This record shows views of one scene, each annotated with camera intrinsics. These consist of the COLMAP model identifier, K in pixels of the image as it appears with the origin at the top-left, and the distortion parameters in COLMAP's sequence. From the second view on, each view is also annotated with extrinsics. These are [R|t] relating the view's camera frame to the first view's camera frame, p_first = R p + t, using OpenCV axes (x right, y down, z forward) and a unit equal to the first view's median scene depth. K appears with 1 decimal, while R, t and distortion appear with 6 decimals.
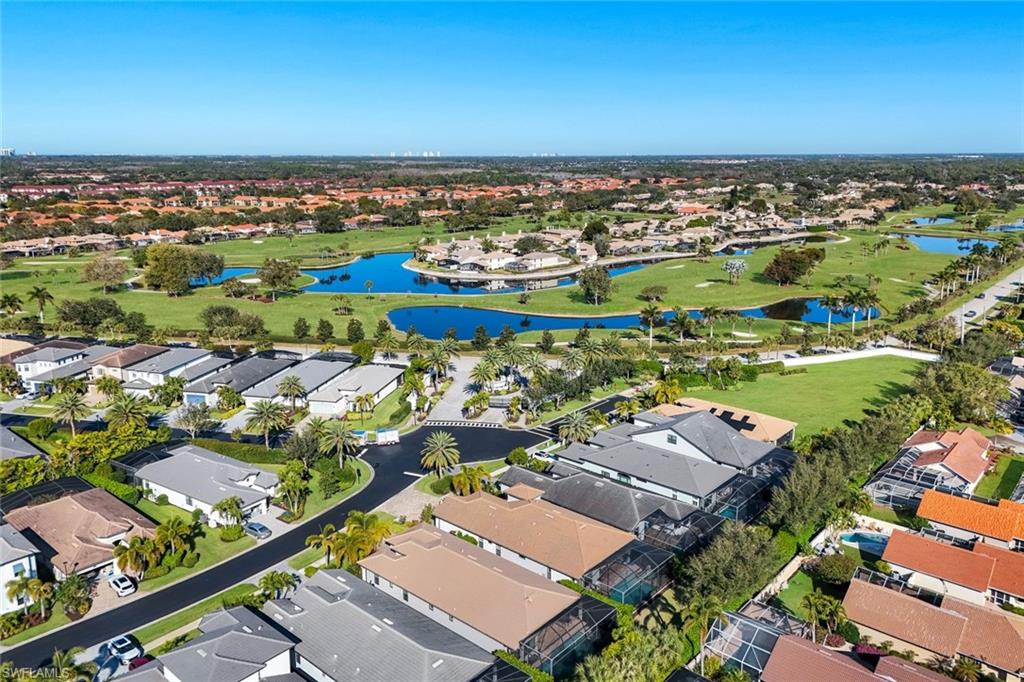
lens RADIAL K [[764.2, 0, 506.1], [0, 764.2, 338.5], [0, 0, 1]] dist [0.062582, -0.028718]
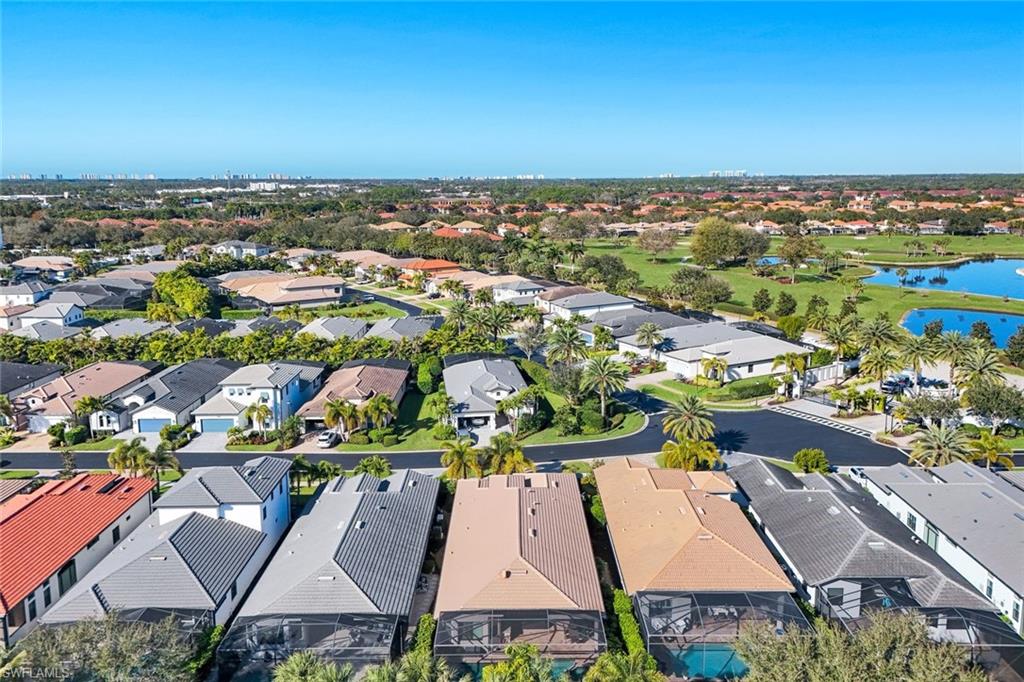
lens RADIAL K [[764.2, 0, 507.8], [0, 764.2, 338.6], [0, 0, 1]] dist [0.062582, -0.028718]
pose [[0.665297, 0.156892, -0.729907, 0.349736], [-0.173224, 0.983428, 0.053496, 0.059614], [0.726205, 0.090847, 0.681450, 0.340006]]
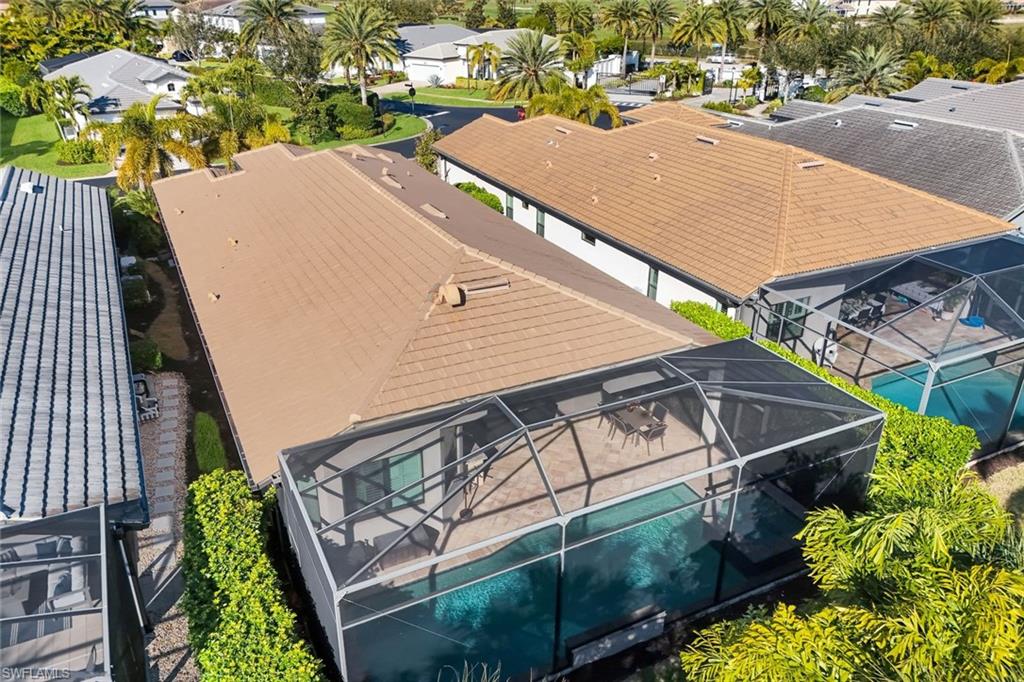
lens RADIAL K [[764.2, 0, 506.6], [0, 764.2, 339.6], [0, 0, 1]] dist [0.062582, -0.028718]
pose [[0.929424, 0.167755, -0.328680, 0.080324], [-0.096635, 0.970258, 0.221948, 0.205809], [0.356137, -0.174522, 0.917992, 0.545463]]
